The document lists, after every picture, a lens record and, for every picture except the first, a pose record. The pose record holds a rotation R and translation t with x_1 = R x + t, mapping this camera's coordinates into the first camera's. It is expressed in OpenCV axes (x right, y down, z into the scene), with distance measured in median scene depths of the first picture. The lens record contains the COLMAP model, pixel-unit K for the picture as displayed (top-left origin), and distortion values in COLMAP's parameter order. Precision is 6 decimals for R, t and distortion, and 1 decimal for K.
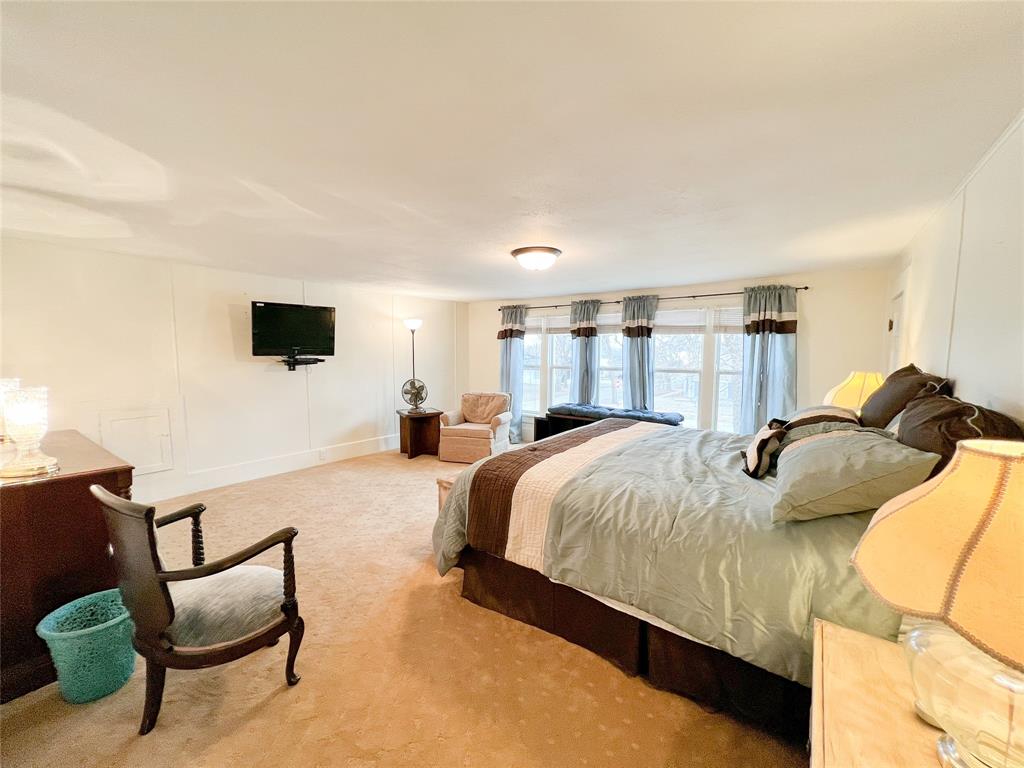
lens RADIAL K [[405.5, 0, 512.0], [0, 405.5, 384.0], [0, 0, 1]] dist [-0.001052, -0.000005]
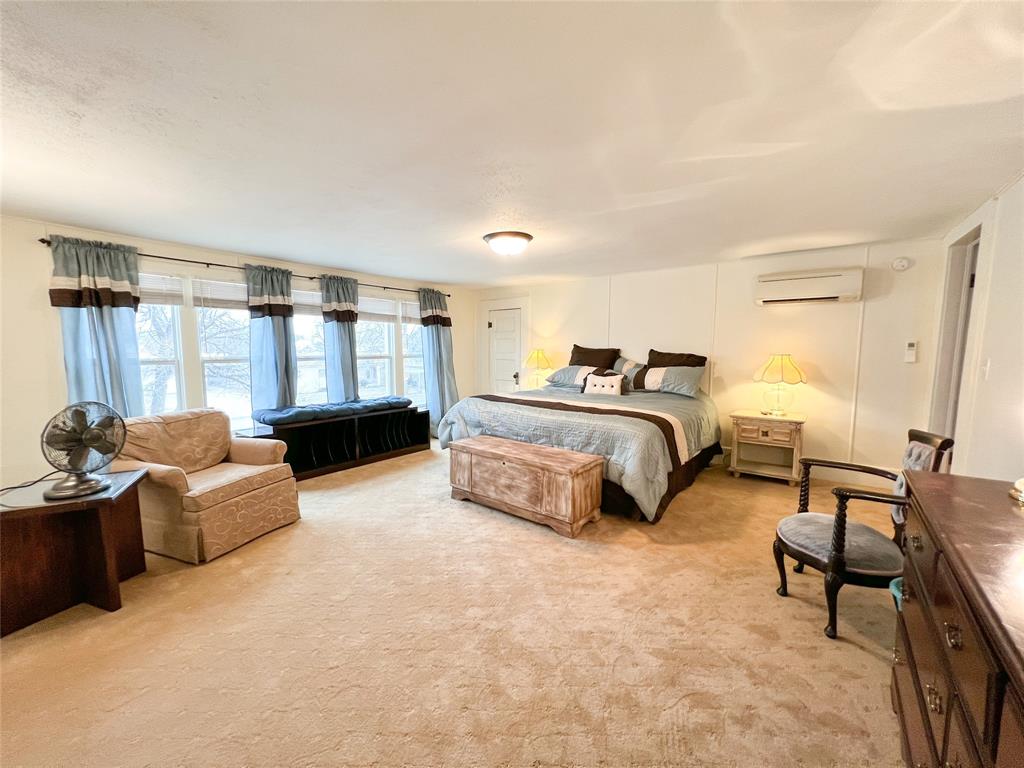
lens RADIAL K [[405.5, 0, 512.0], [0, 405.5, 384.0], [0, 0, 1]] dist [-0.001052, -0.000005]
pose [[0.050379, -0.114897, 0.992099, -0.590862], [0.050174, 0.992397, 0.112383, -0.058830], [-0.997469, 0.044116, 0.055761, 0.561570]]
